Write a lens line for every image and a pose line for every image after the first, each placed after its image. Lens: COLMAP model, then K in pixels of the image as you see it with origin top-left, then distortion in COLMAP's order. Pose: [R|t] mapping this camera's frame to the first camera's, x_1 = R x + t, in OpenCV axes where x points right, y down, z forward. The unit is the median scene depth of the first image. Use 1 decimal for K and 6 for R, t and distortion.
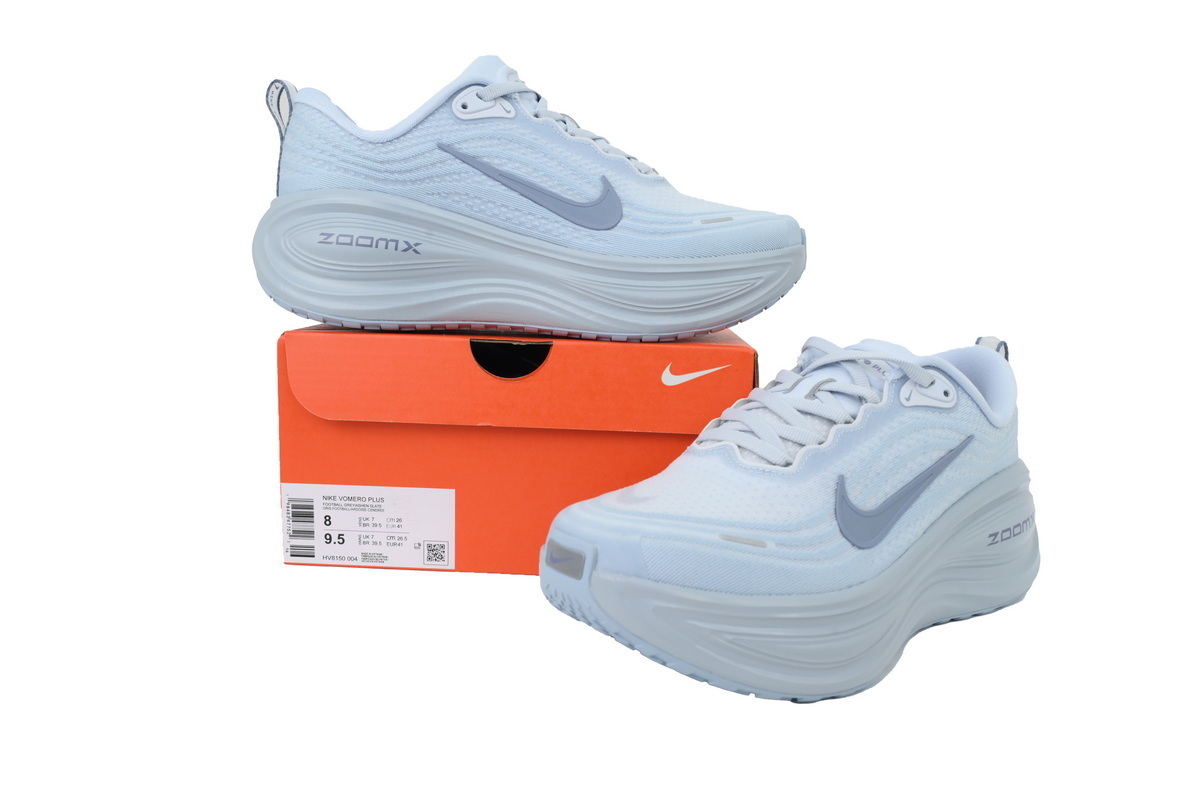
lens RADIAL K [[964.1, 0, 600.0], [0, 964.1, 400.0], [0, 0, 1]] dist [-0.002235, -0.000787]
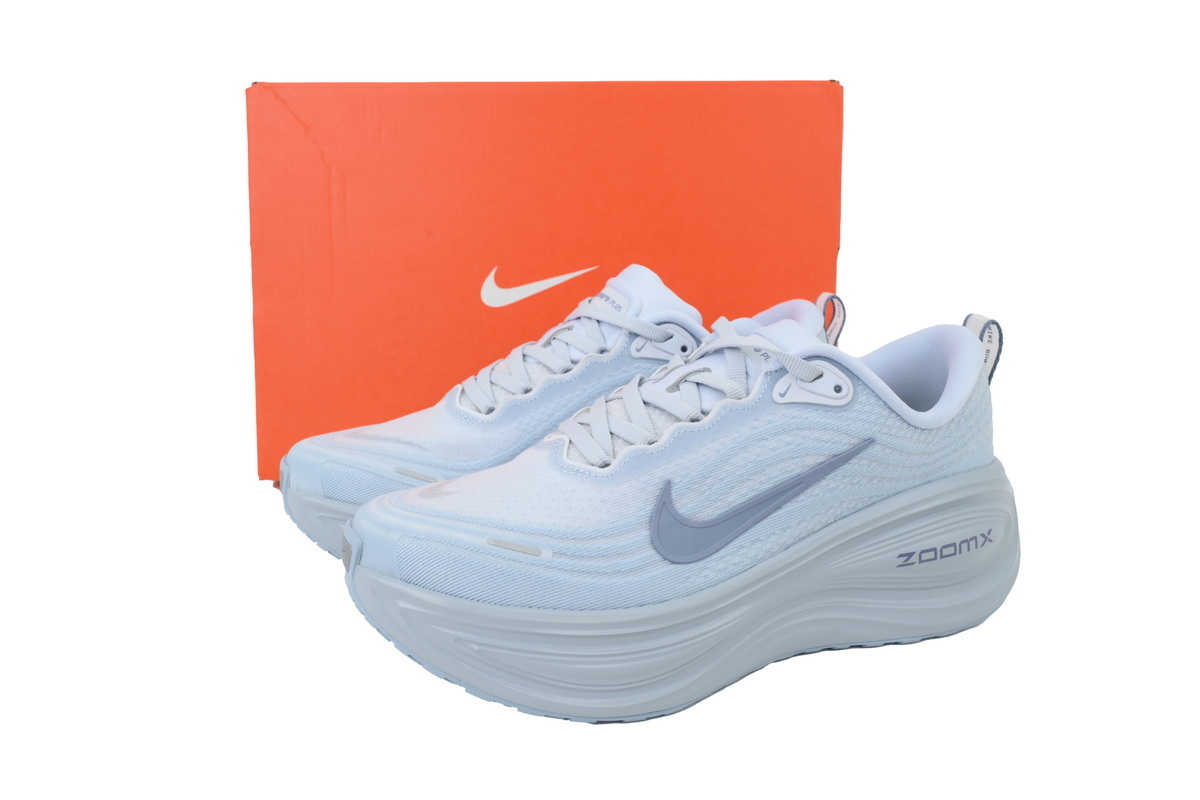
lens RADIAL K [[964.1, 0, 600.0], [0, 964.1, 400.0], [0, 0, 1]] dist [-0.002235, -0.000787]
pose [[0.944715, 0.037793, -0.325709, 0.531384], [-0.015493, 0.997371, 0.070789, -0.065717], [0.327528, -0.061829, 0.942816, 0.147629]]
